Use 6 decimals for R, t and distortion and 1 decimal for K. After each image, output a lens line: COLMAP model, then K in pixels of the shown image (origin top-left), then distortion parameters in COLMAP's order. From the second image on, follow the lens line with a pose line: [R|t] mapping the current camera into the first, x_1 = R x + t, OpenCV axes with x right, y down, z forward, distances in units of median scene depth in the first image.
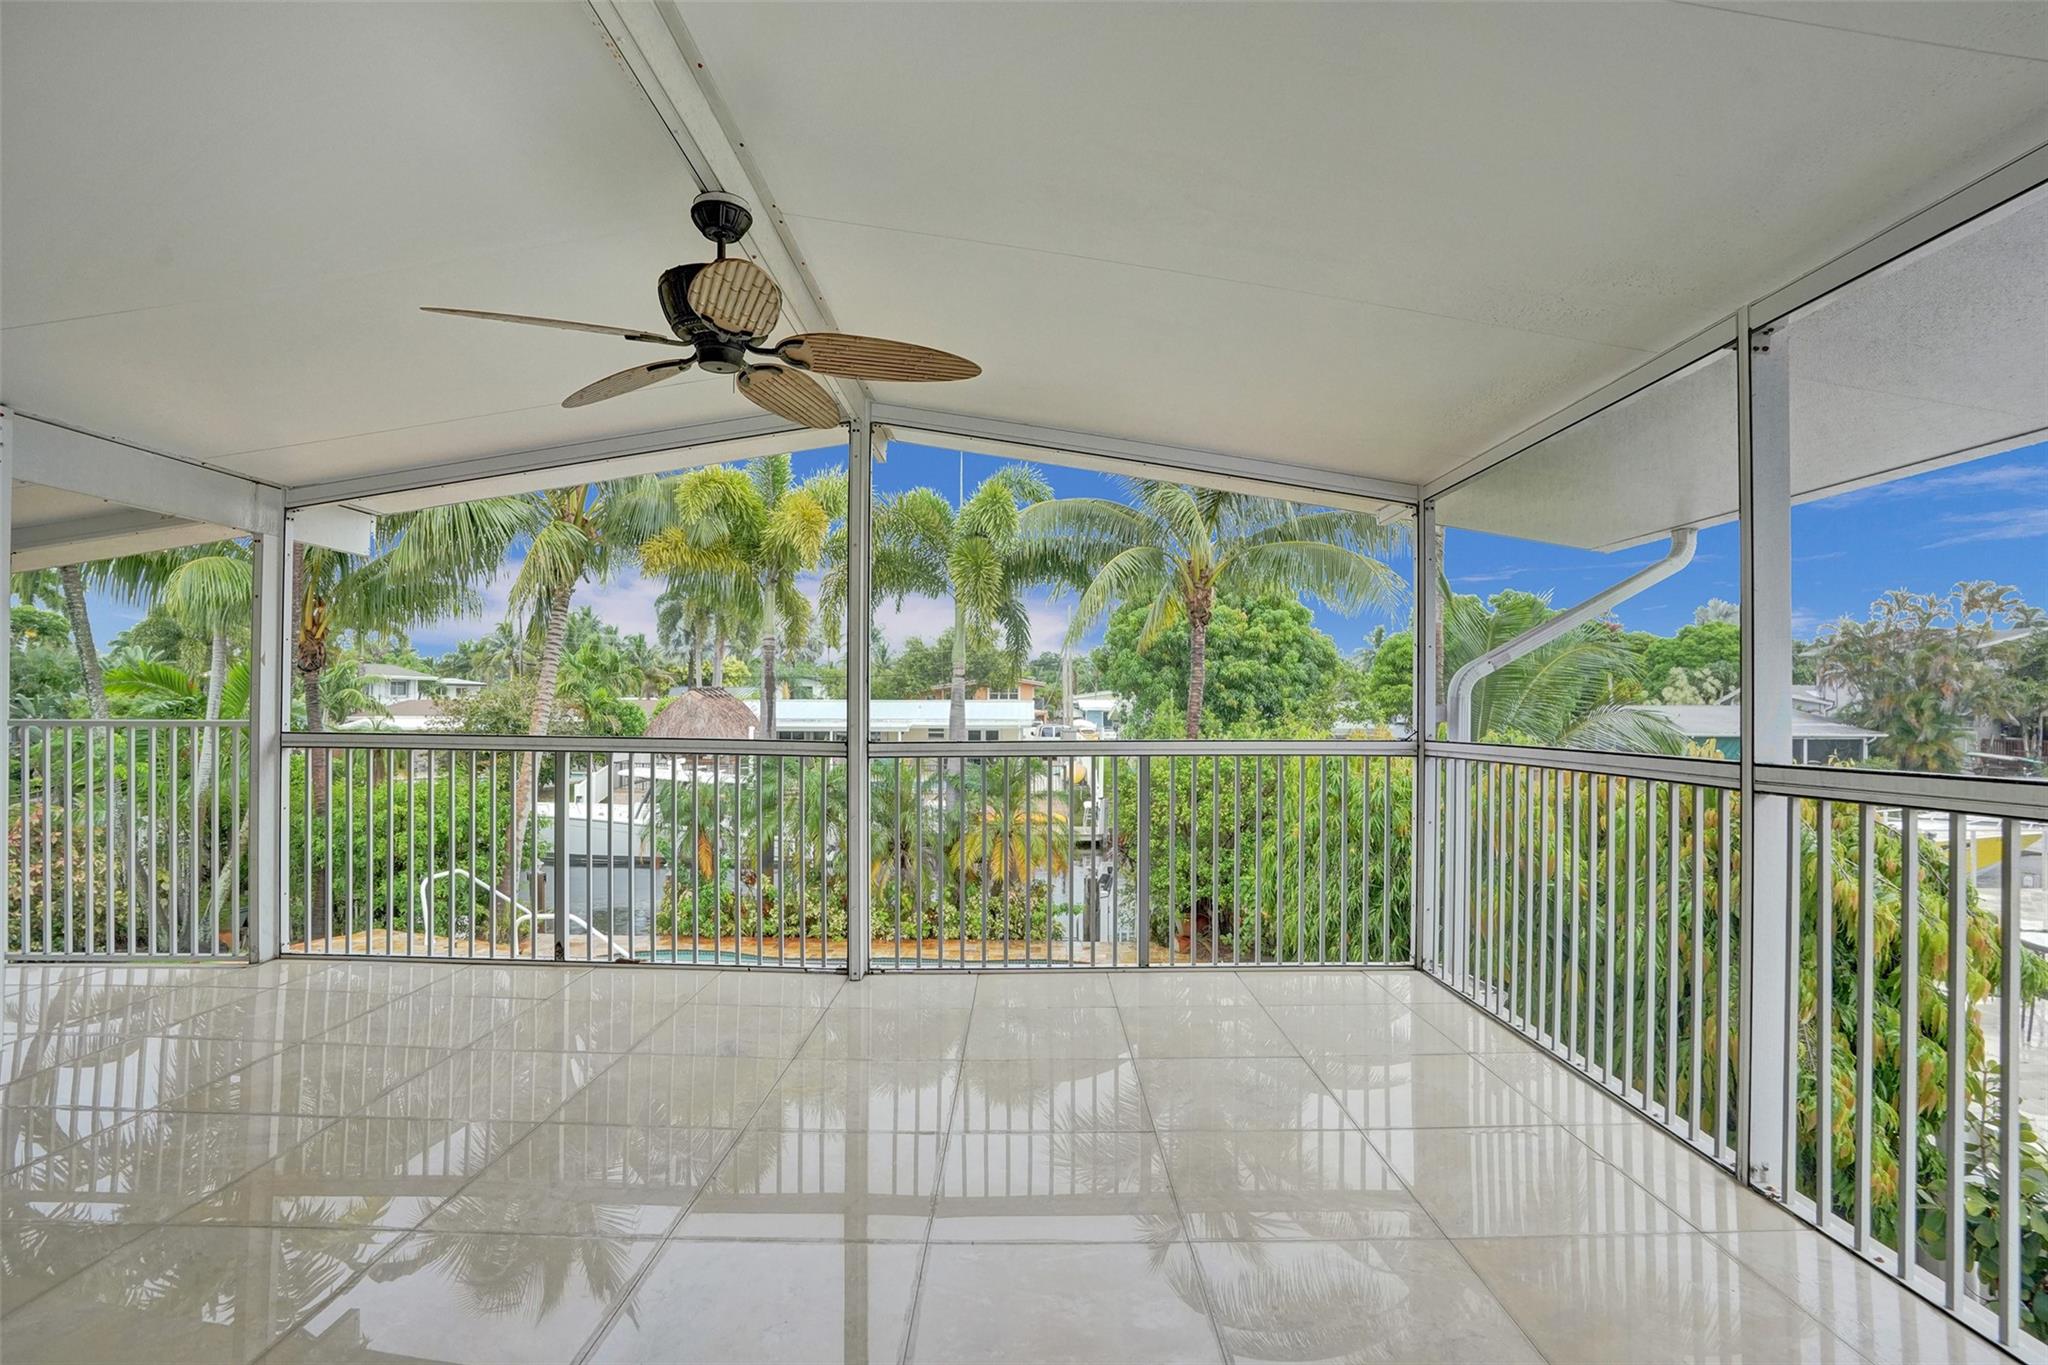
lens RADIAL K [[954.6, 0, 1015.9], [0, 954.6, 696.4], [0, 0, 1]] dist [-0.040311, 0.000348]
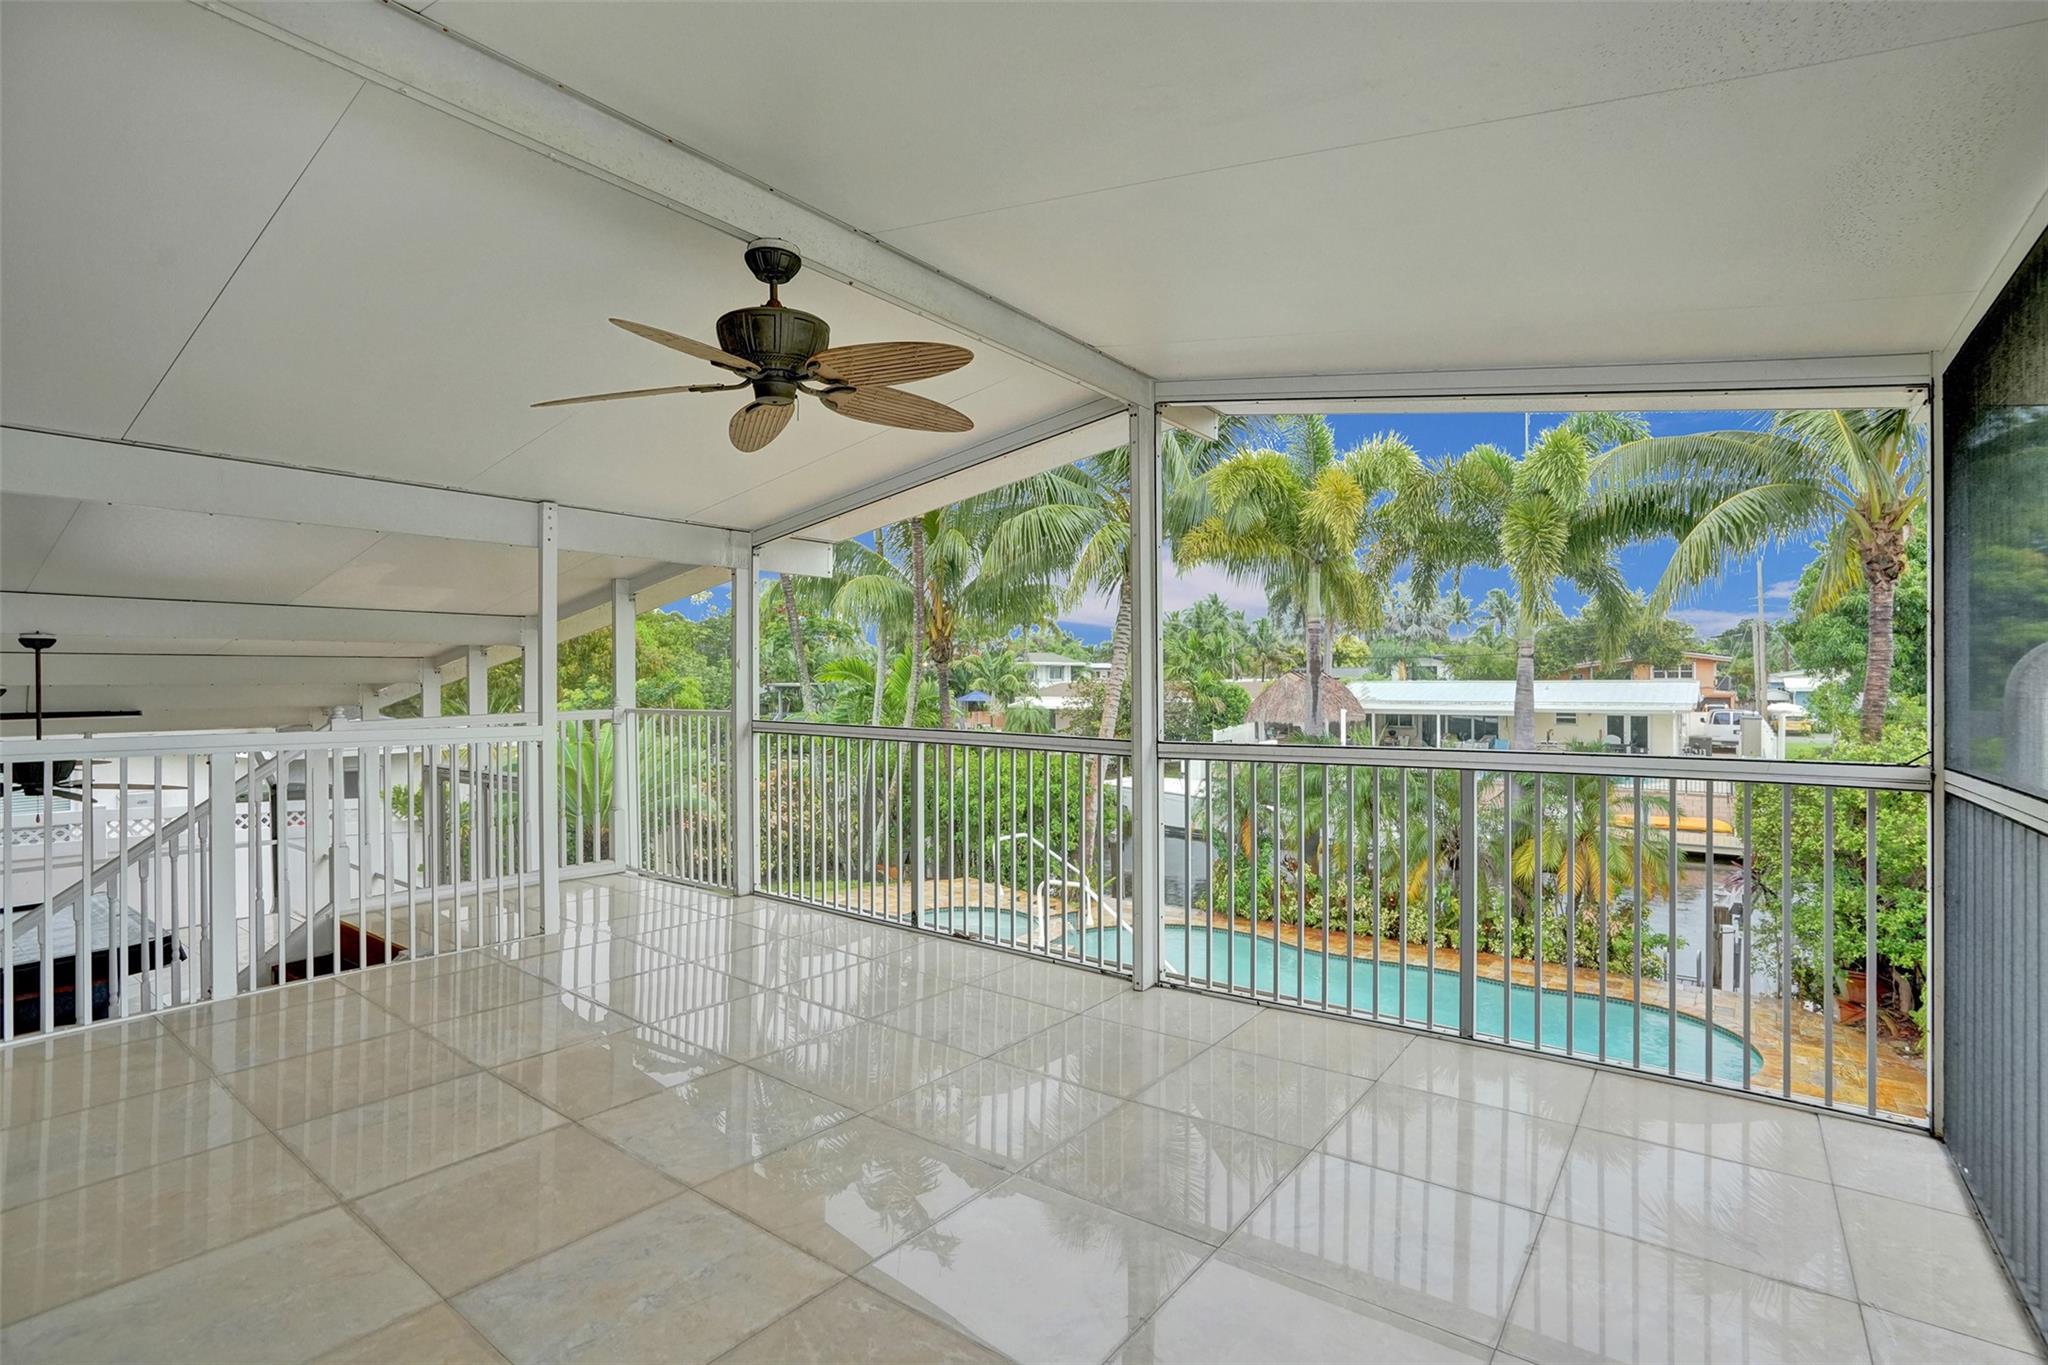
lens RADIAL K [[956.5, 0, 1029.2], [0, 956.5, 679.3], [0, 0, 1]] dist [-0.062329, 0.025834]
pose [[0.809609, -0.006405, -0.586935, 0.079335], [0.008074, 0.999967, 0.000225, -0.004182], [0.586914, -0.004921, 0.809634, 0.041733]]
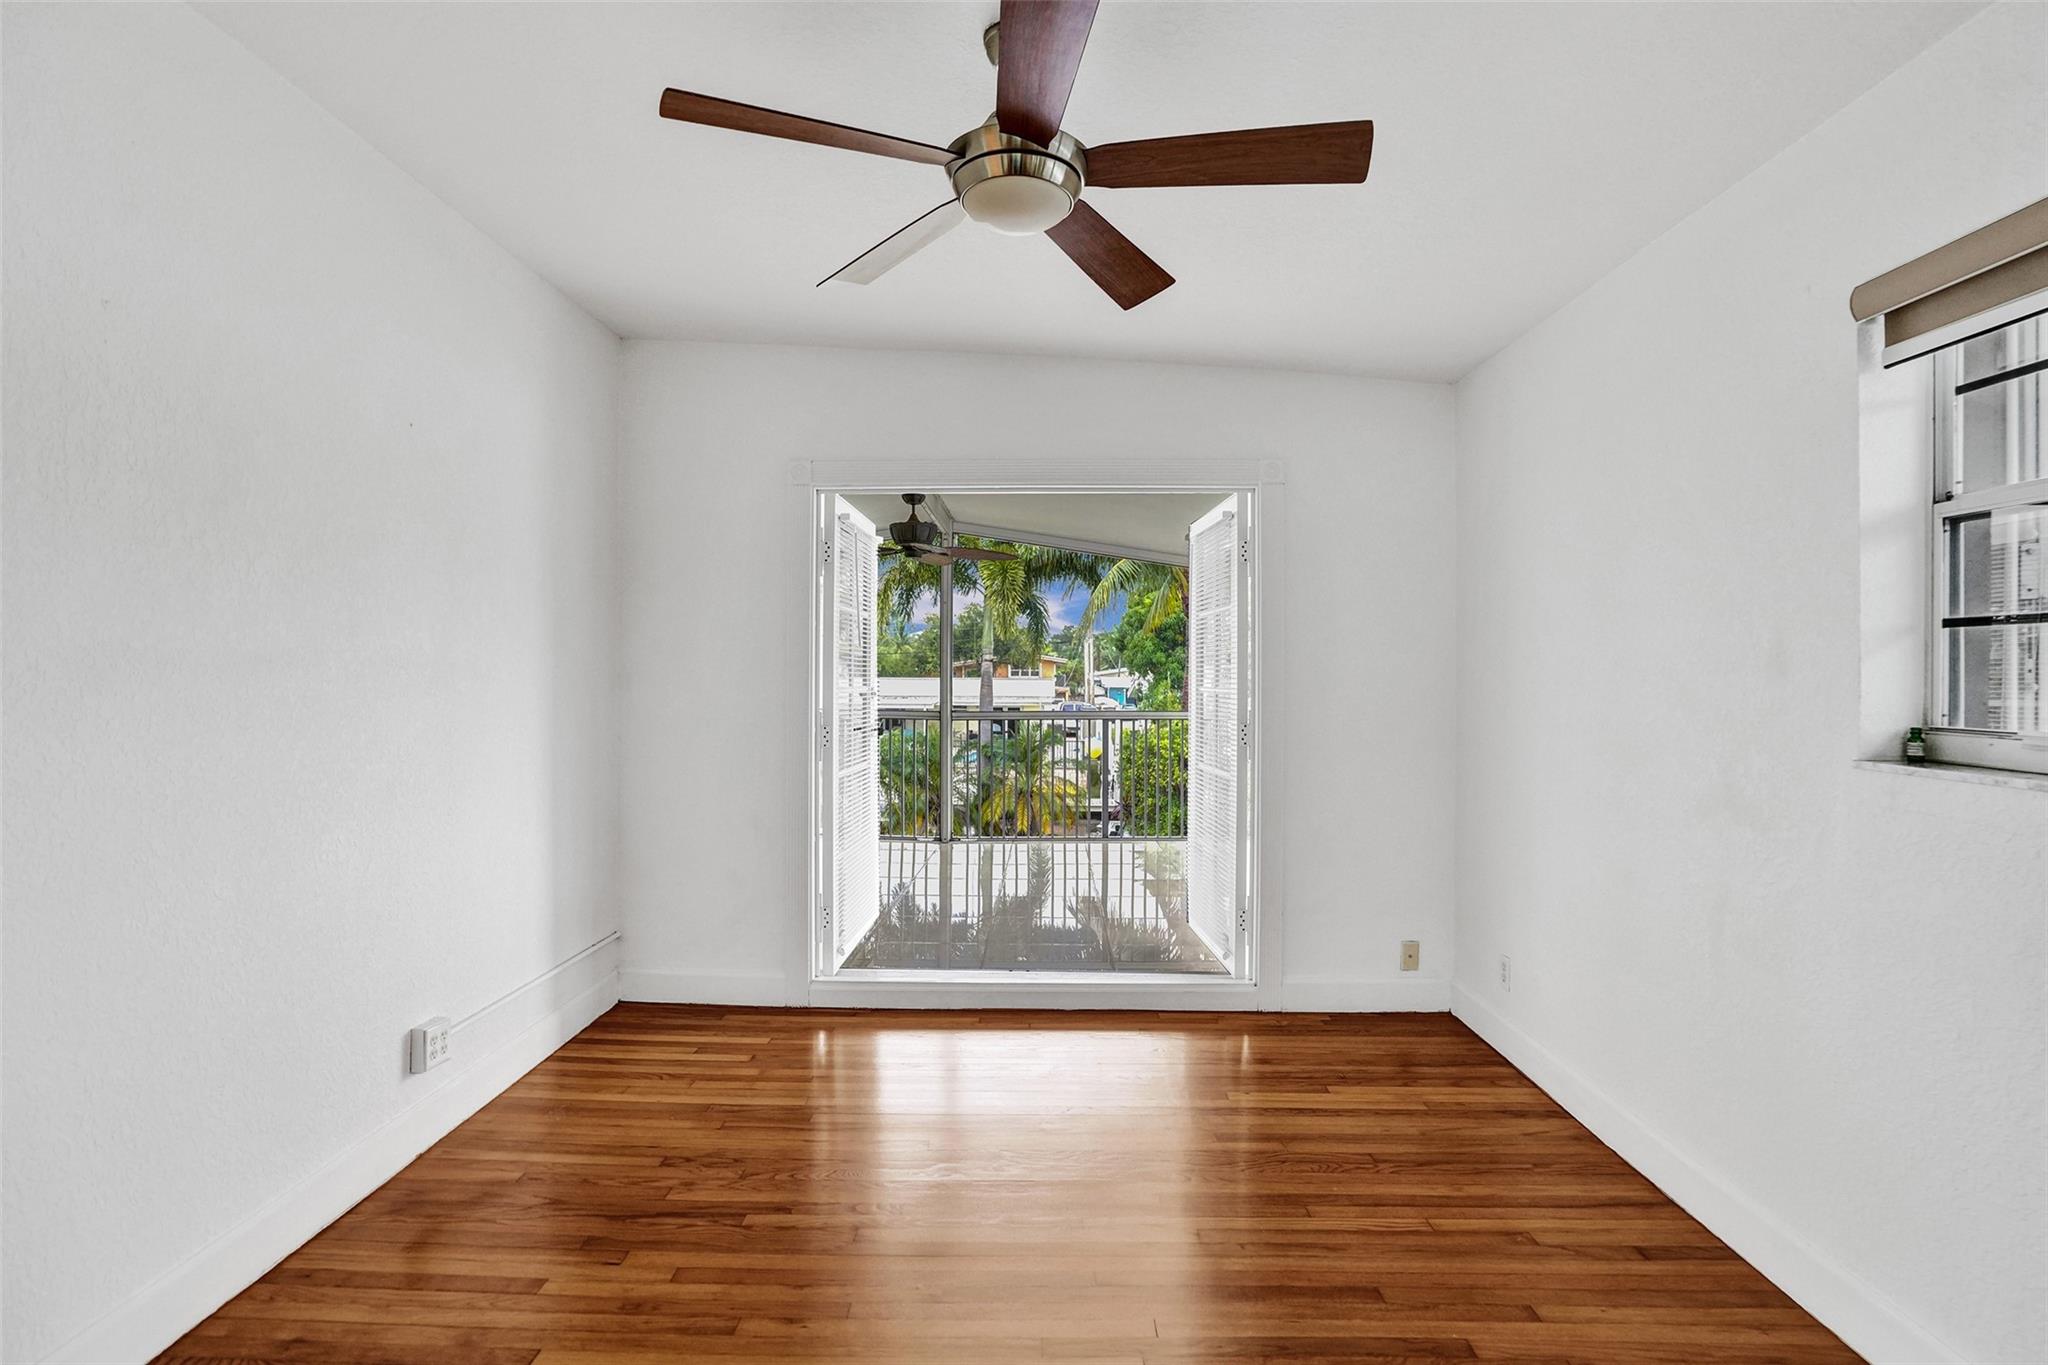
lens RADIAL K [[997.7, 0, 1028.9], [0, 997.7, 669.9], [0, 0, 1]] dist [-0.032854, 0.000367]
pose [[0.999963, 0.001181, -0.008517, 0.001731], [-0.001201, 0.999997, -0.002343, -0.006529], [0.008514, 0.002353, 0.999961, -0.230840]]
